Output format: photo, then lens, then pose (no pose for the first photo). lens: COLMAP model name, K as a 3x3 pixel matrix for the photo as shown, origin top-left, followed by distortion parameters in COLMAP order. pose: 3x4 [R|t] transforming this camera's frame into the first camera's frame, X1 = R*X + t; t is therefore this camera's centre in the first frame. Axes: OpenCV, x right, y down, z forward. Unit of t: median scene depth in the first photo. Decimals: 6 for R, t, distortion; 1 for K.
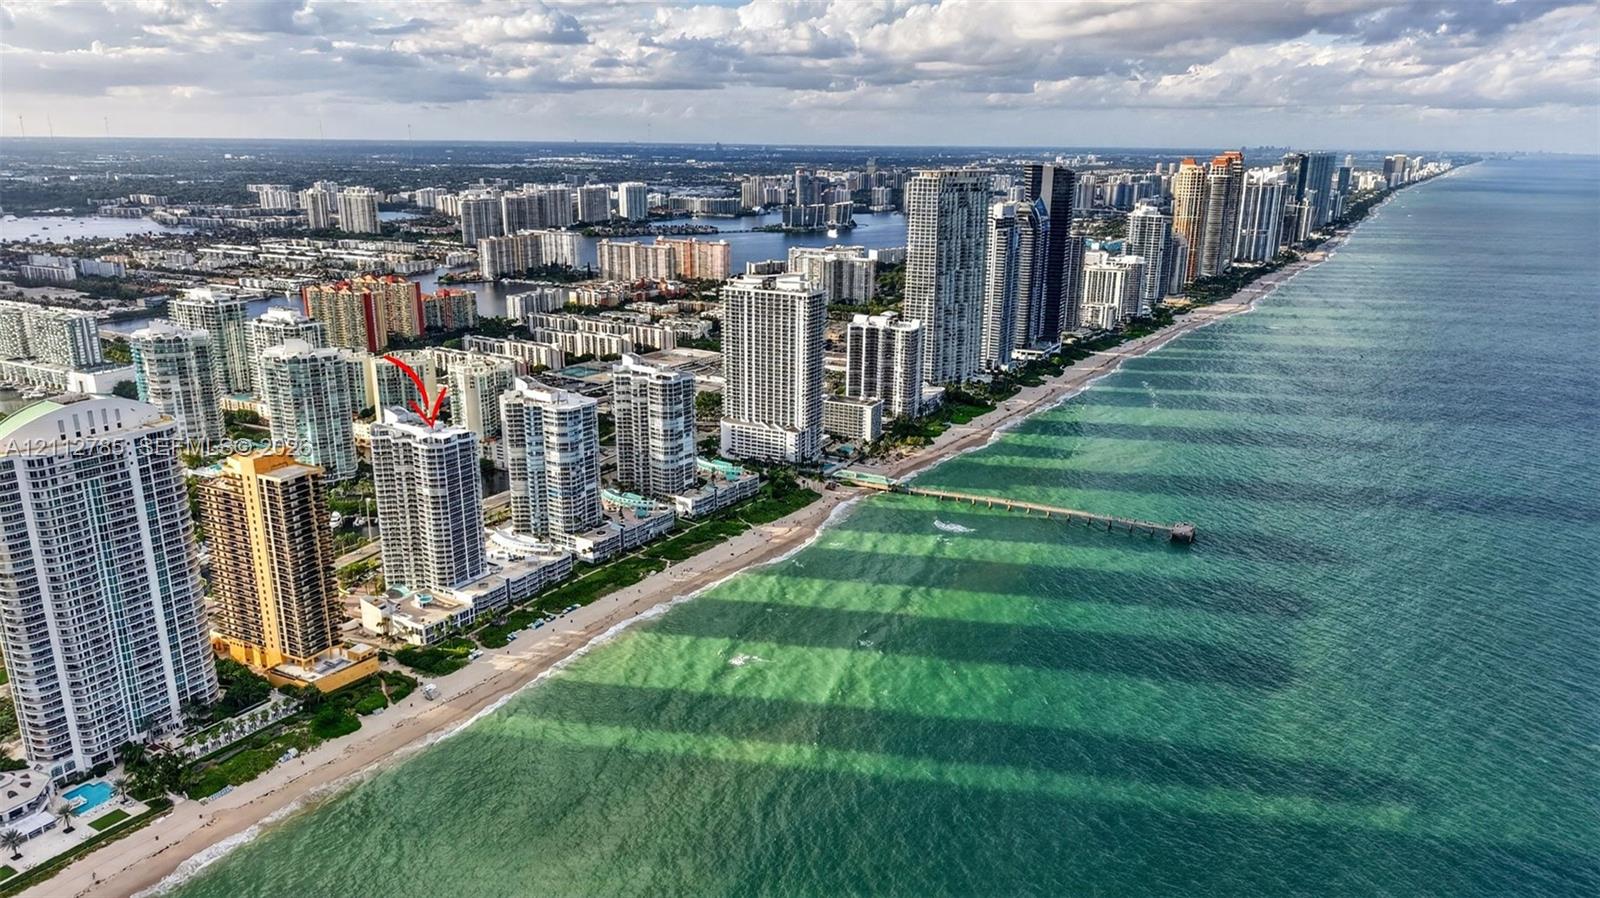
lens RADIAL K [[1085.5, 0, 800.0], [0, 1085.5, 449.0], [0, 0, 1]] dist [0.026759, -0.031429]
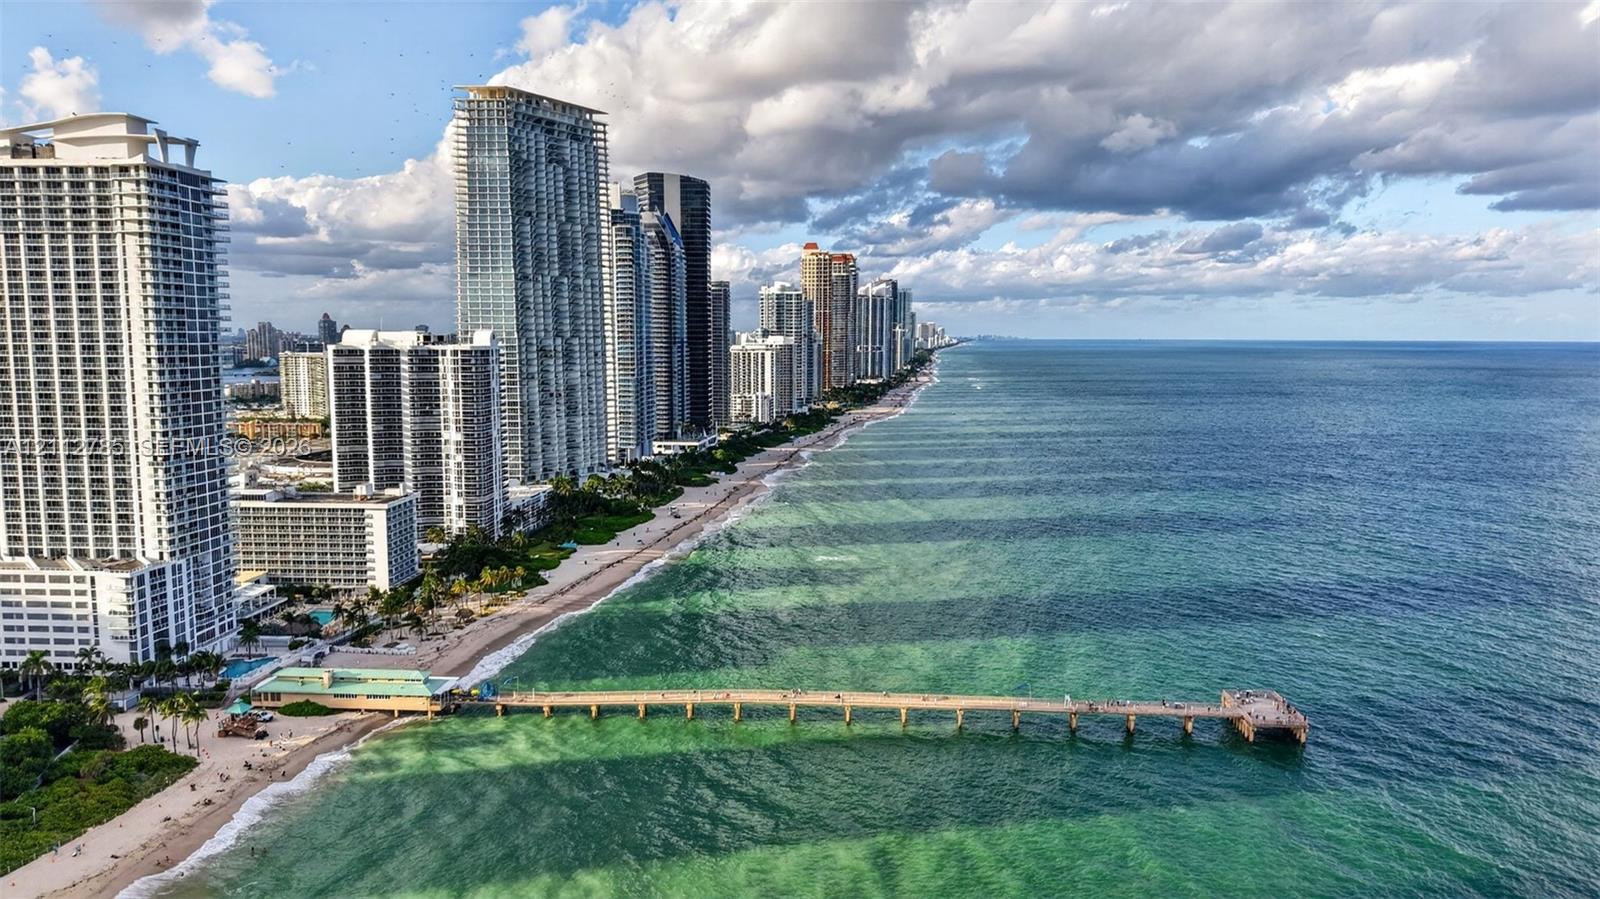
lens RADIAL K [[1085.5, 0, 800.0], [0, 1085.5, 449.5], [0, 0, 1]] dist [0.026759, -0.031429]
pose [[0.923478, -0.051659, 0.380157, 0.055060], [0.115536, 0.982340, -0.147171, 0.018613], [-0.365841, 0.179831, 0.913138, 0.563161]]
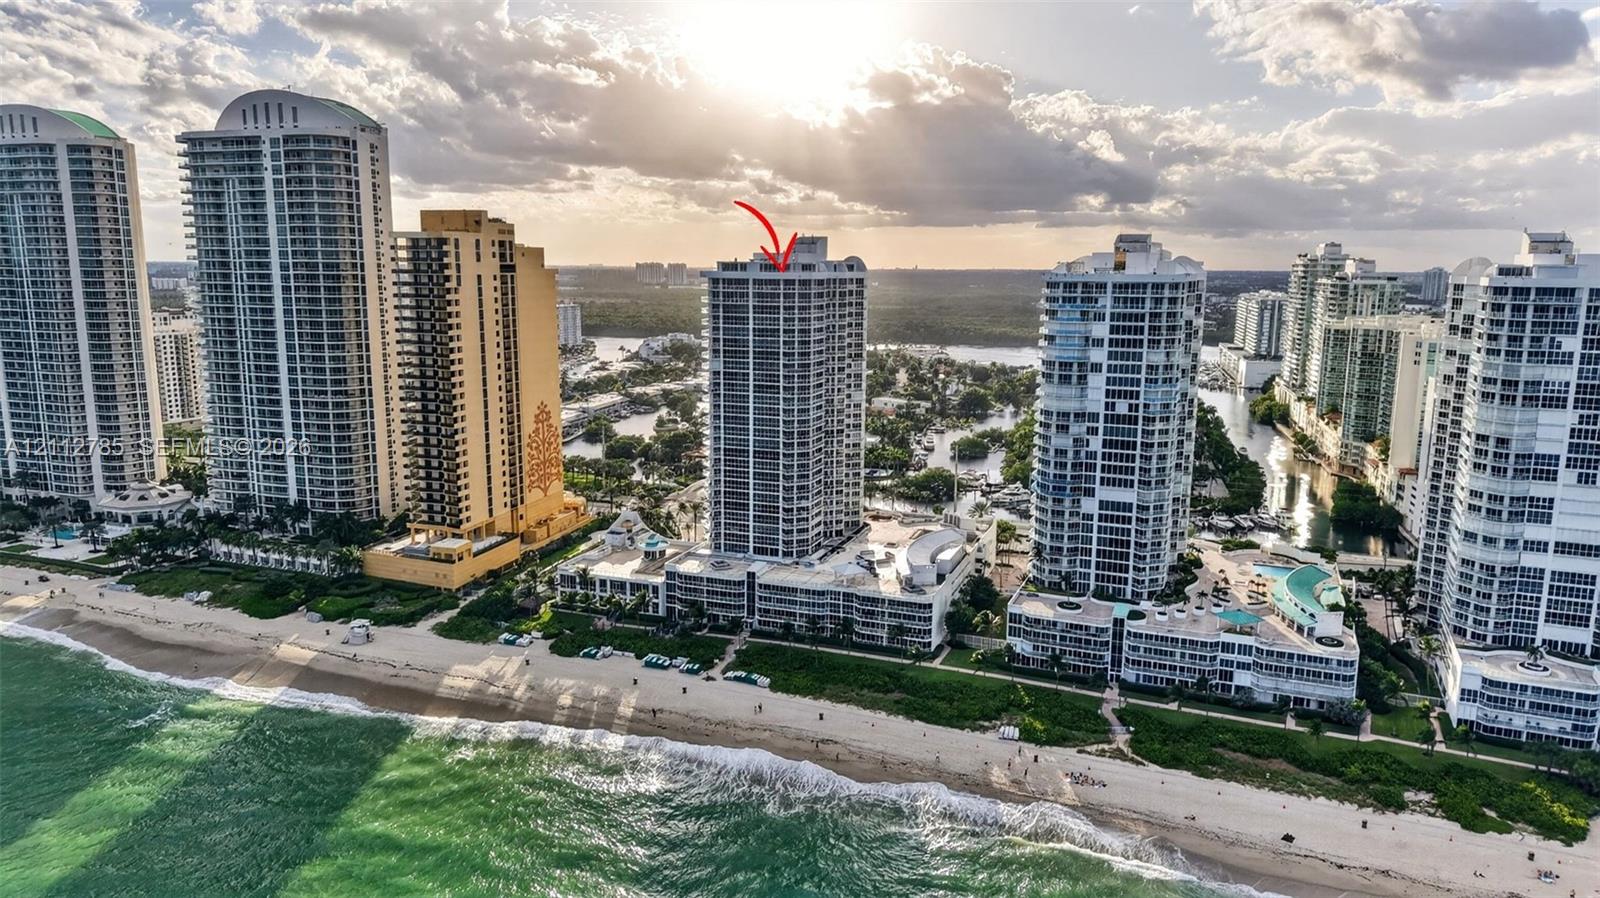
lens RADIAL K [[1085.5, 0, 800.0], [0, 1085.5, 449.0], [0, 0, 1]] dist [0.026759, -0.031429]
pose [[0.170752, 0.158125, -0.972543, 0.126658], [-0.279529, 0.954260, 0.106075, 0.006592], [0.944832, 0.253741, 0.207143, 0.597807]]
